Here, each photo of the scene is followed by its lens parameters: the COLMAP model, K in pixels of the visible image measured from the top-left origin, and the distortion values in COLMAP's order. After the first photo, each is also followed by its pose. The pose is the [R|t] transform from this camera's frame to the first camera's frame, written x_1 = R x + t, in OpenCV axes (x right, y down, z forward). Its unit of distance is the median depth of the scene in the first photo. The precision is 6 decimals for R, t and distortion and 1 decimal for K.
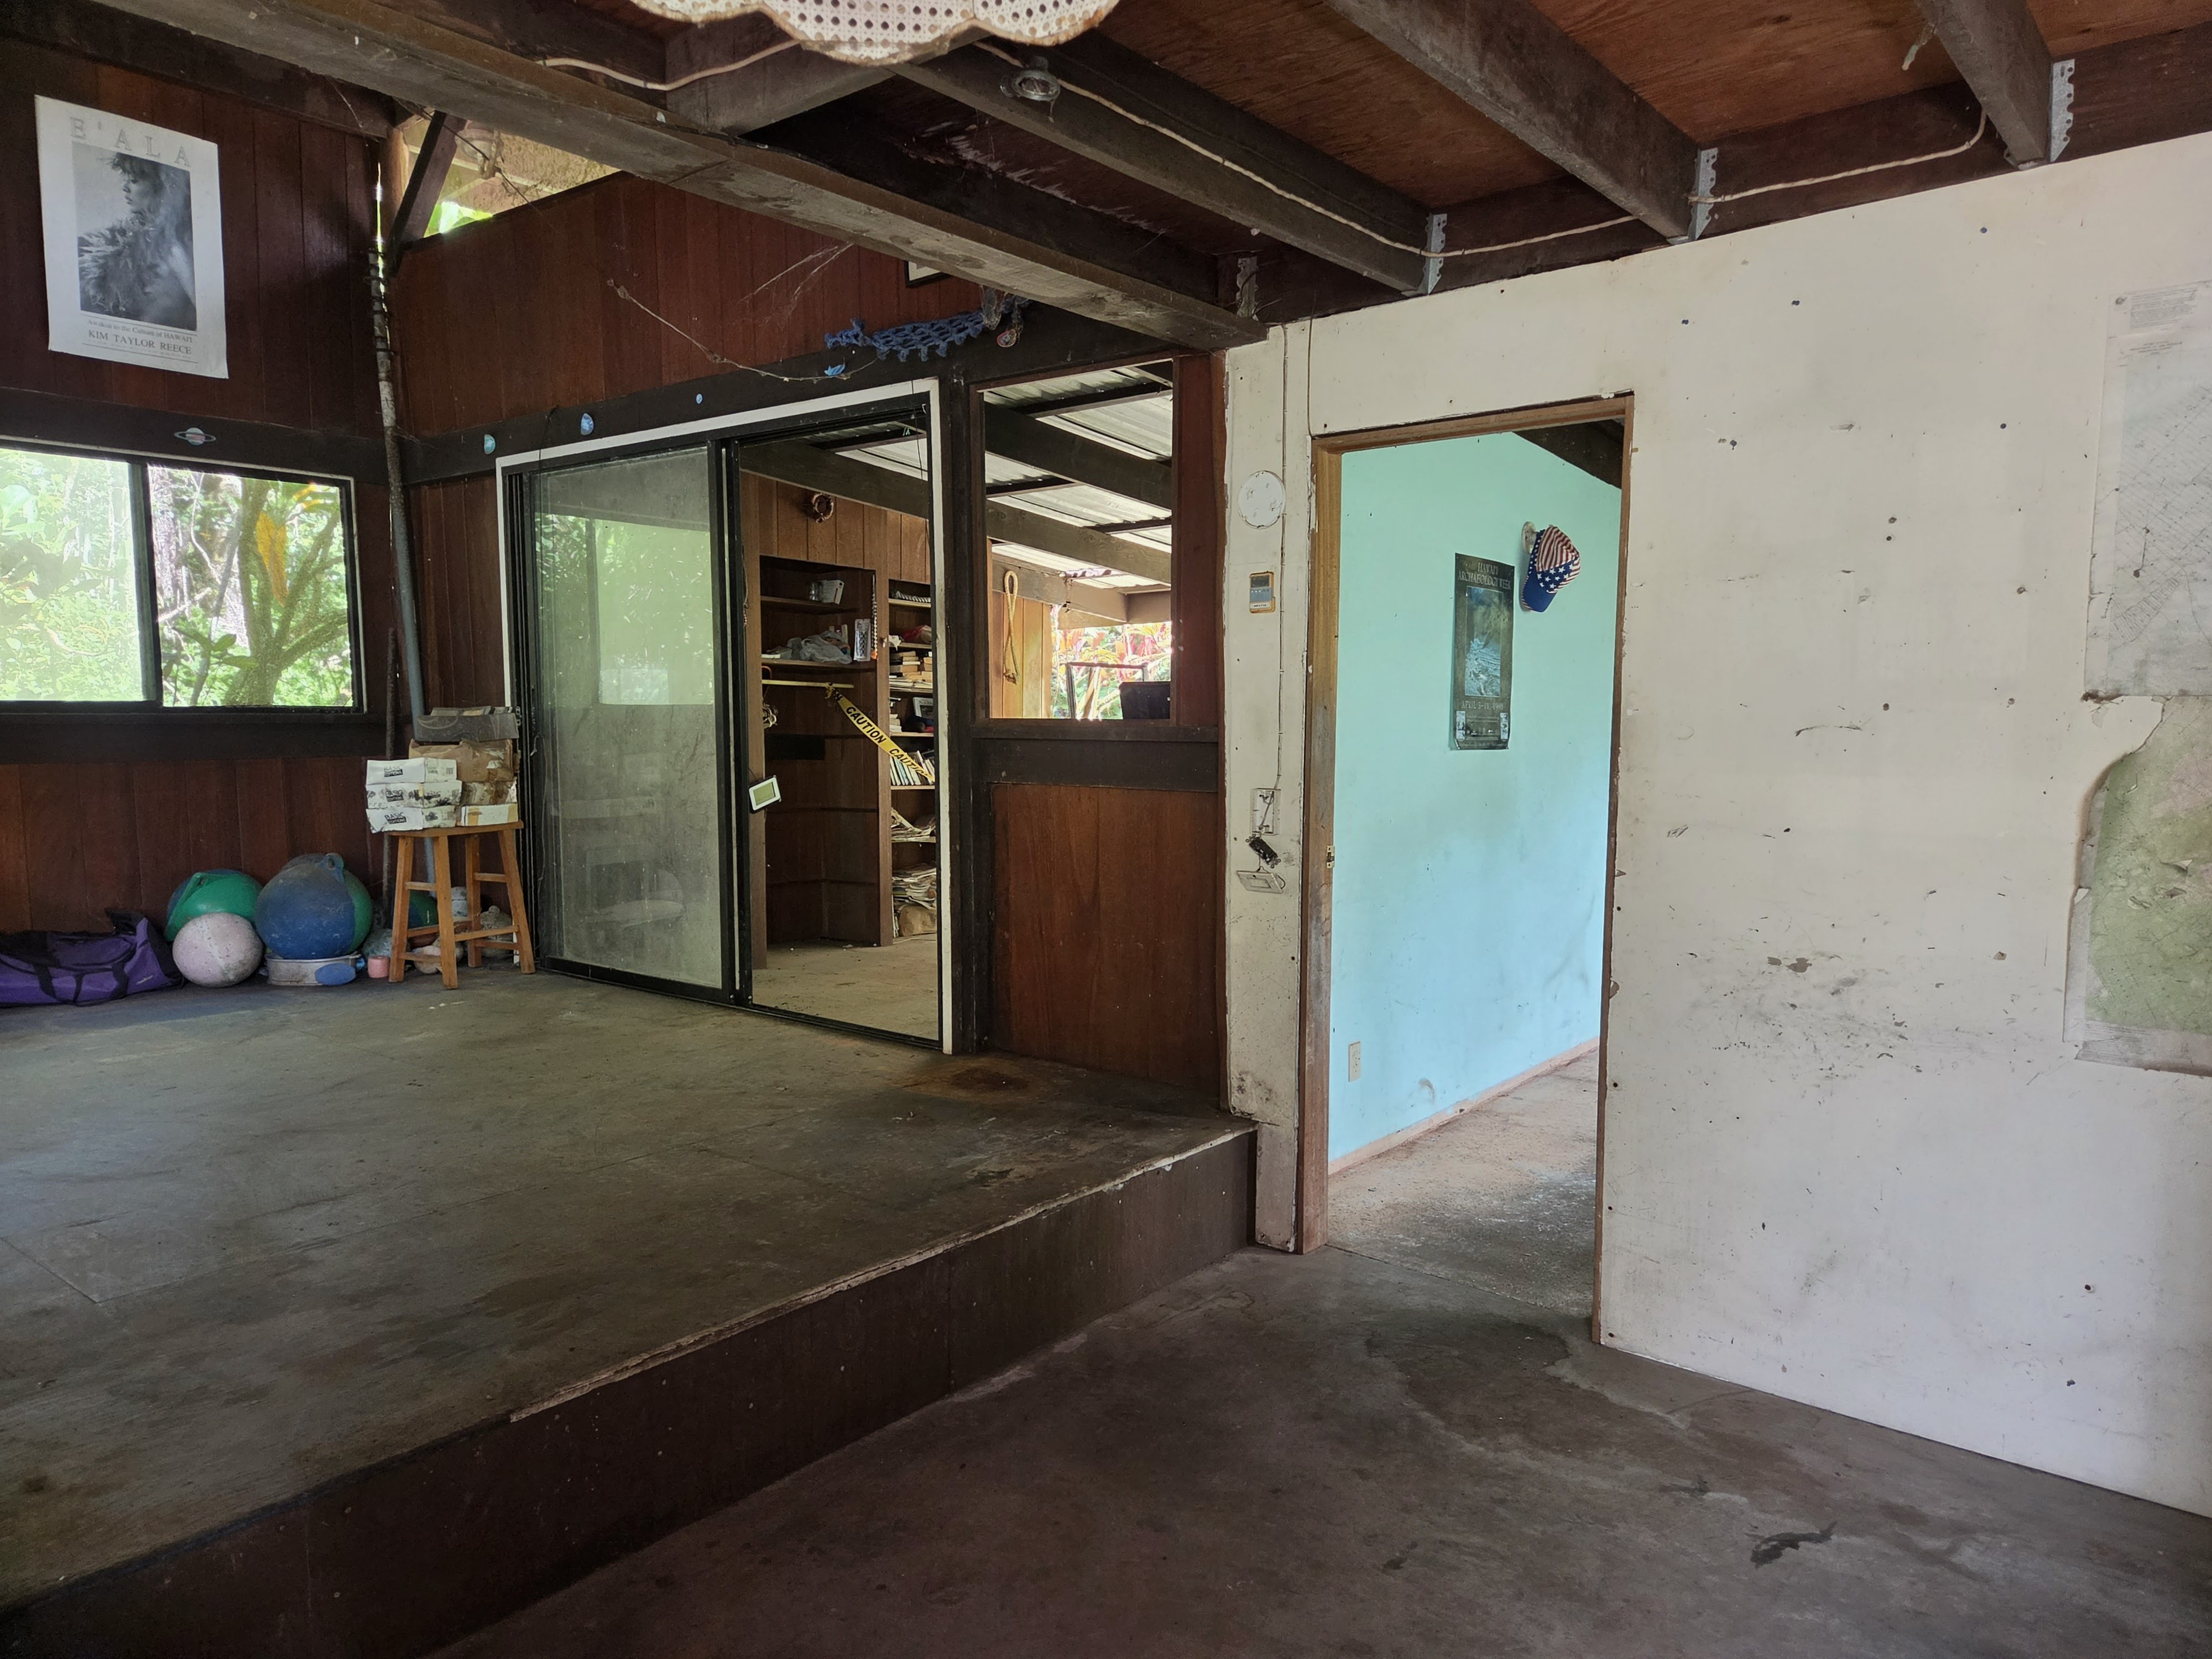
lens RADIAL K [[1487.7, 0, 1143.3], [0, 1487.7, 841.3], [0, 0, 1]] dist [0.029437, -0.011319]
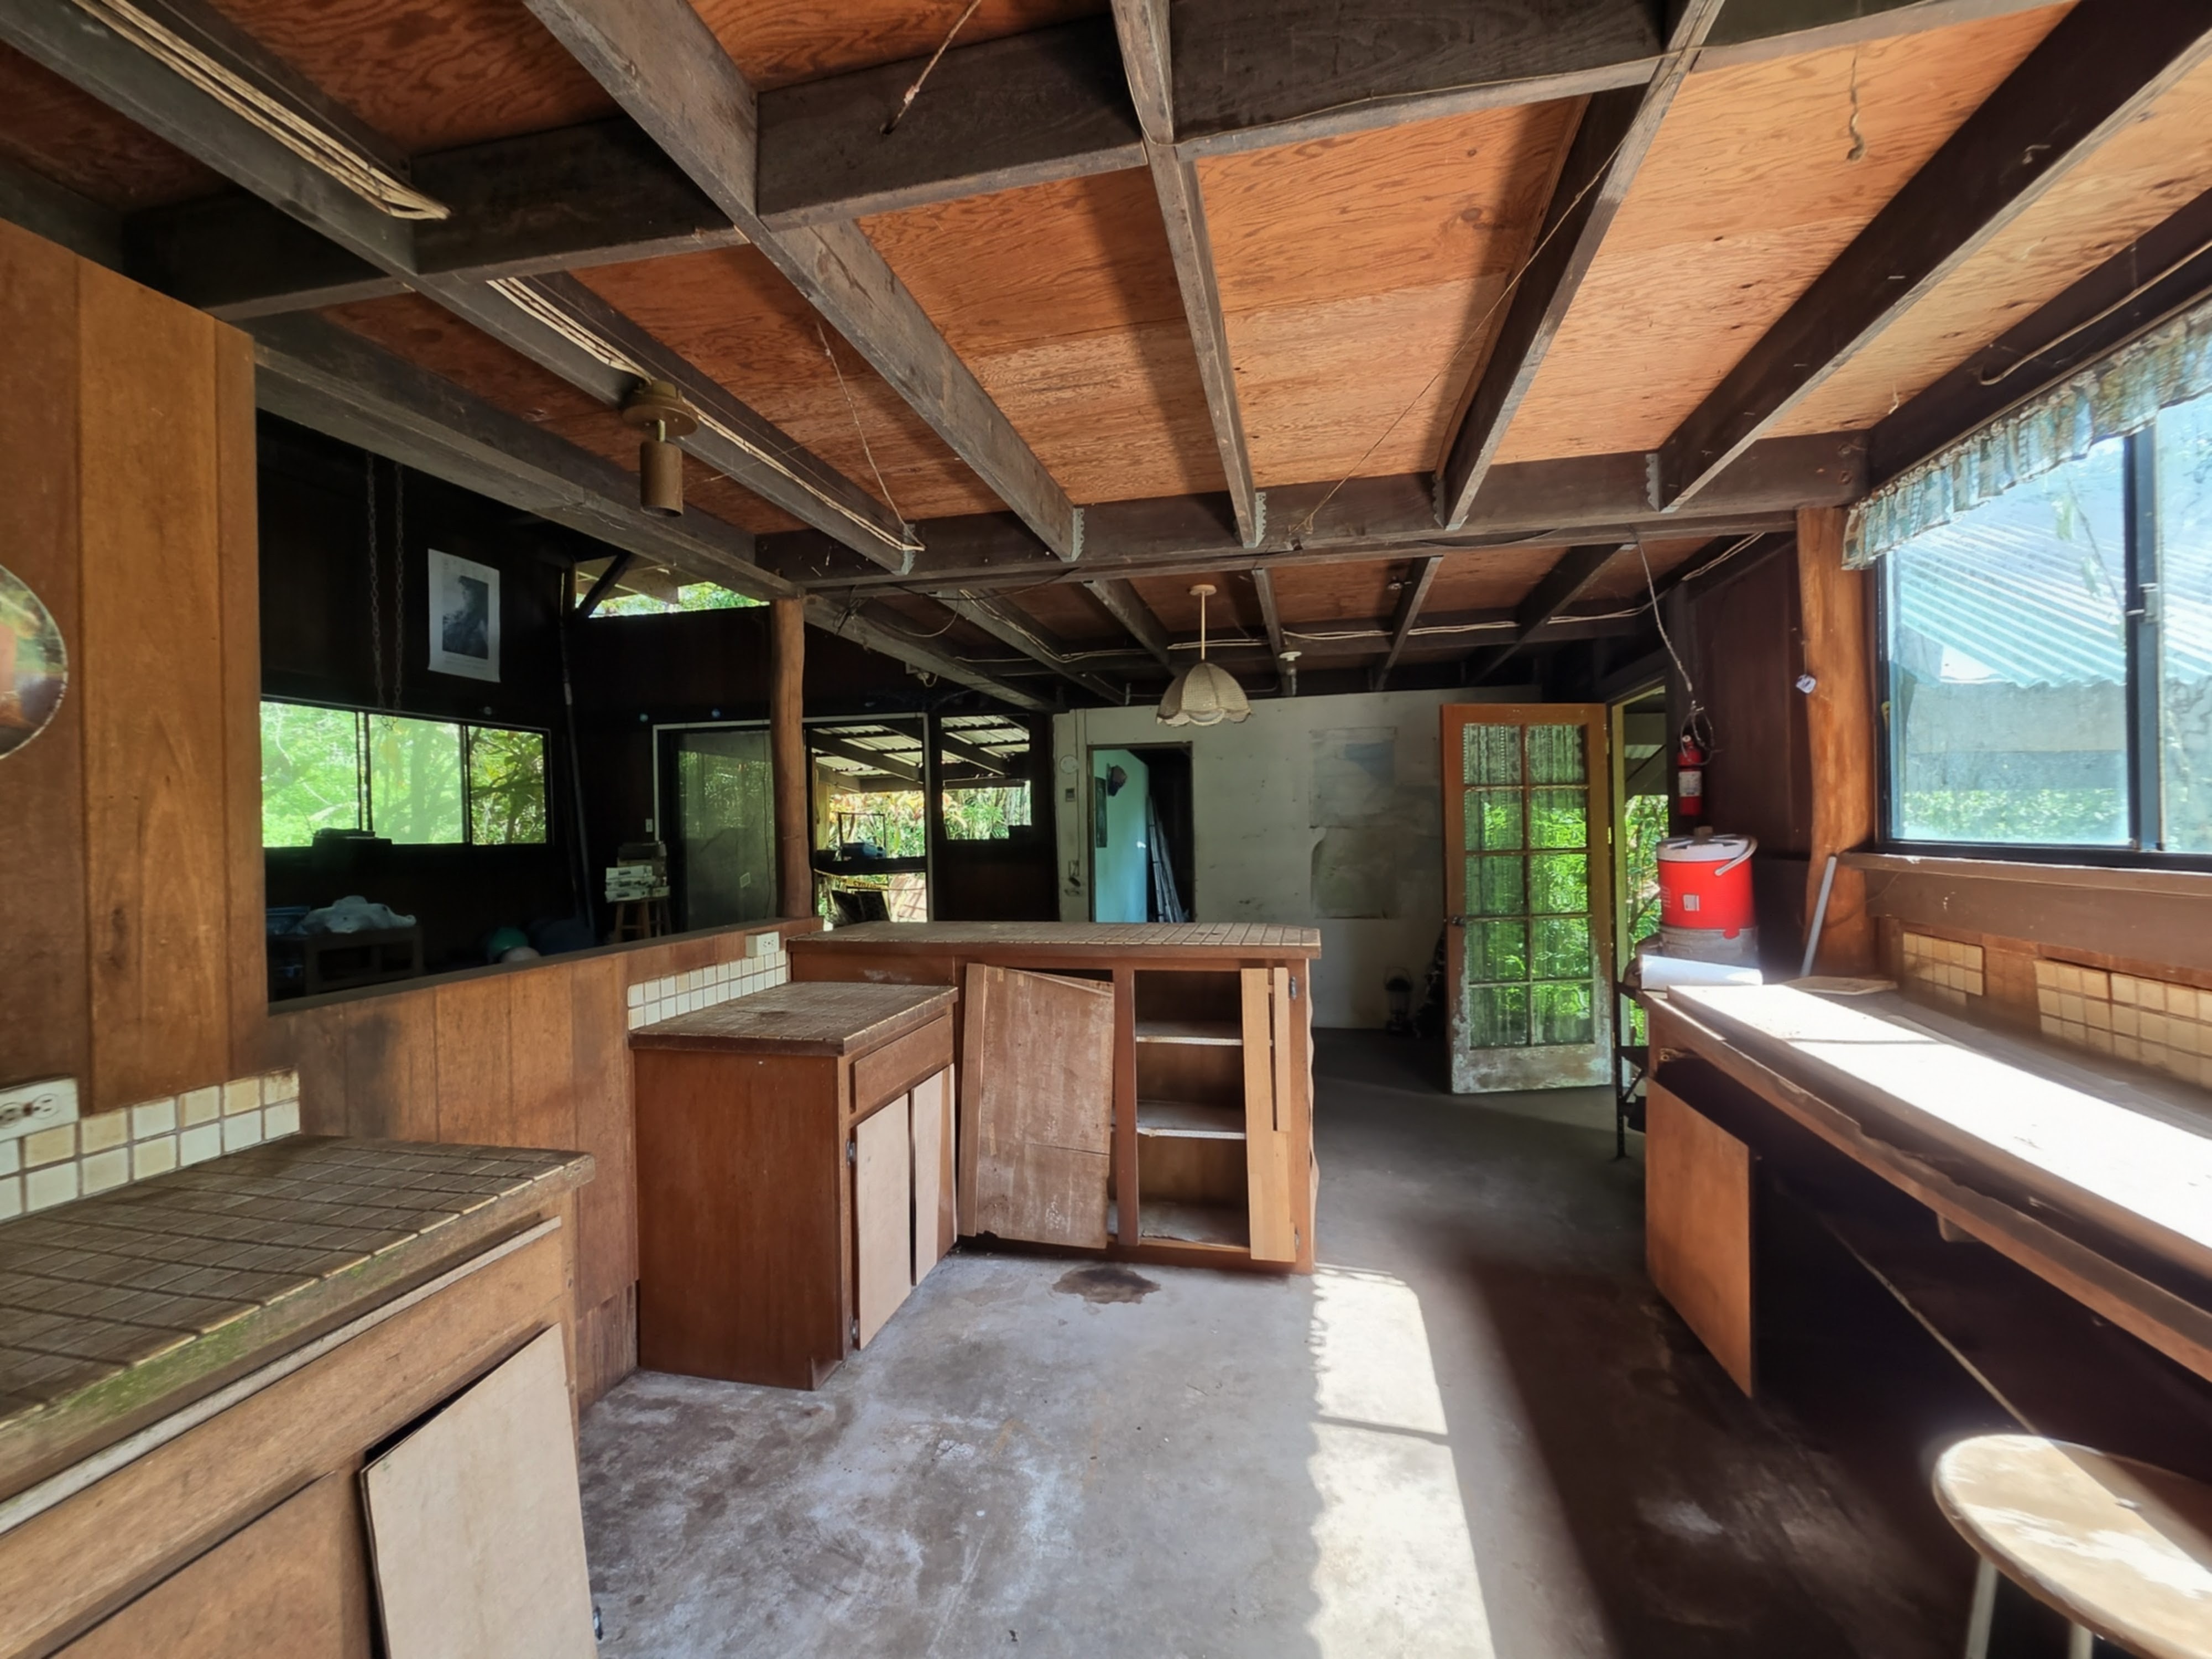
lens RADIAL K [[905.5, 0, 1114.4], [0, 905.5, 829.3], [0, 0, 1]] dist [-0.003694, -0.000282]
pose [[0.902113, -0.019164, 0.431074, -0.427728], [0.057824, 0.995372, -0.076757, 0.031208], [-0.427608, 0.094169, 0.899046, -0.457736]]
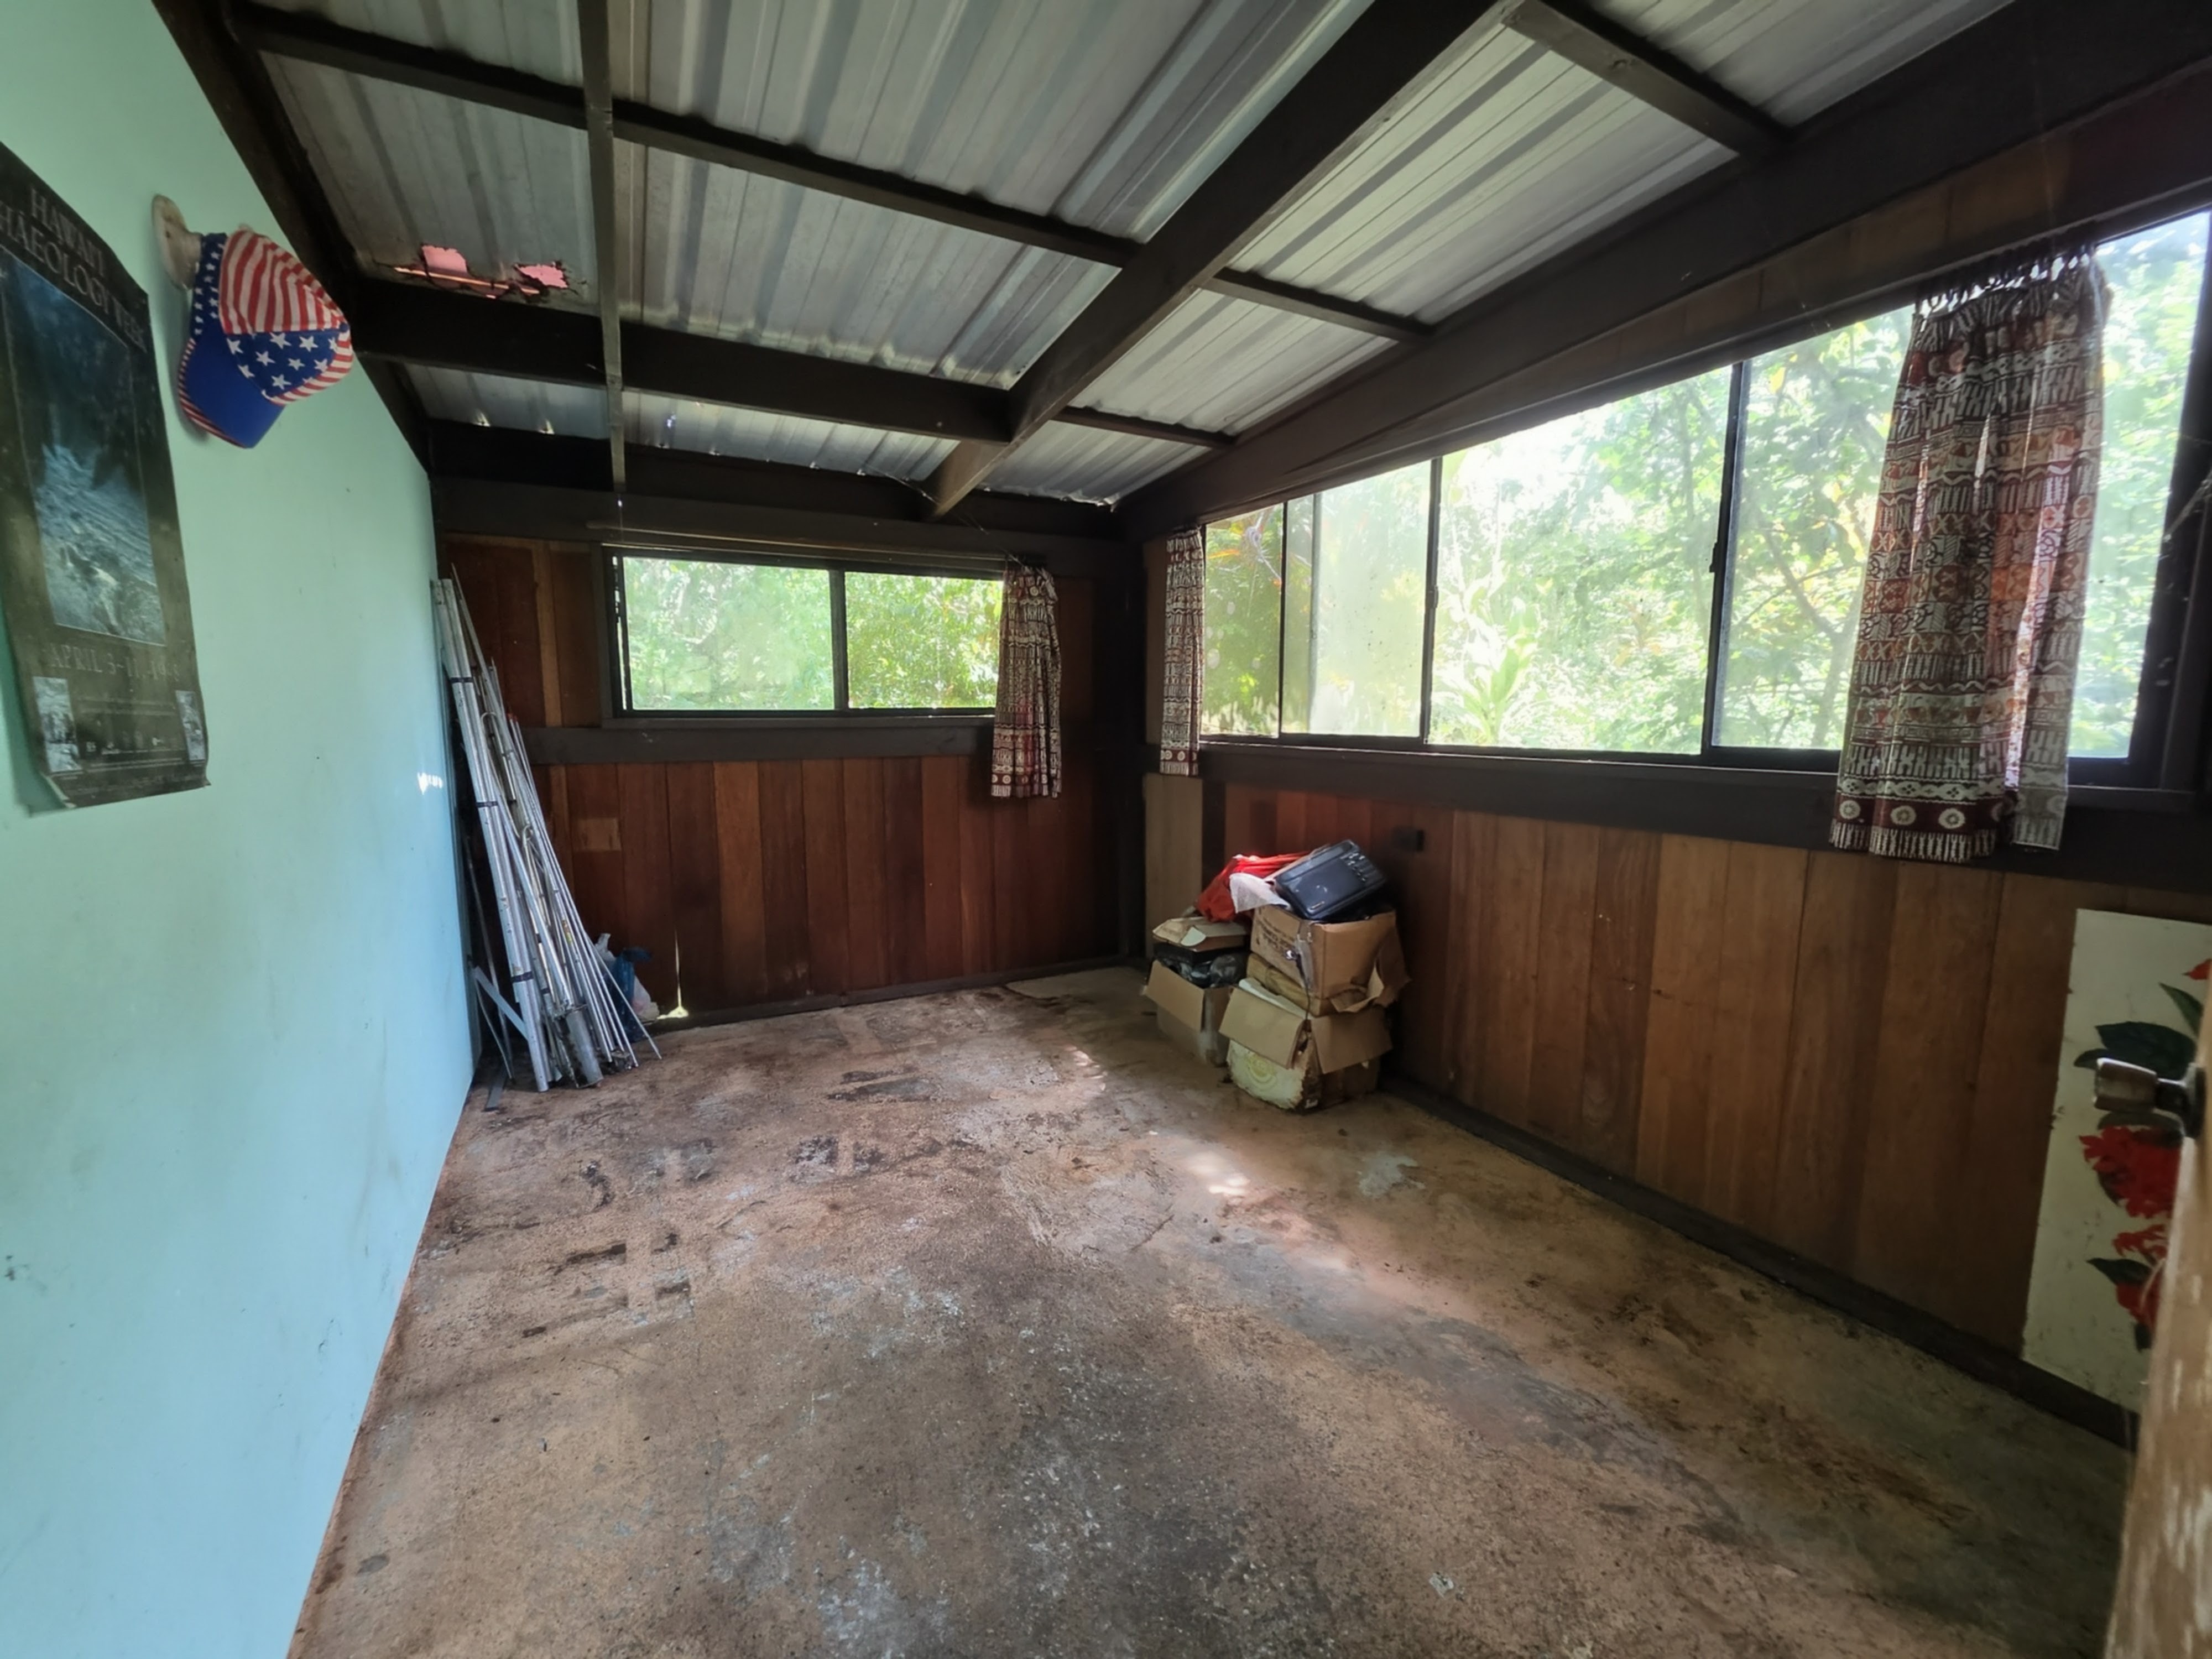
lens RADIAL K [[905.5, 0, 1115.4], [0, 905.5, 831.0], [0, 0, 1]] dist [-0.003694, -0.000282]
pose [[0.394431, -0.126109, 0.910231, 0.117316], [0.084672, 0.991312, 0.100652, -0.051378], [-0.915016, 0.037371, 0.401682, 0.659620]]
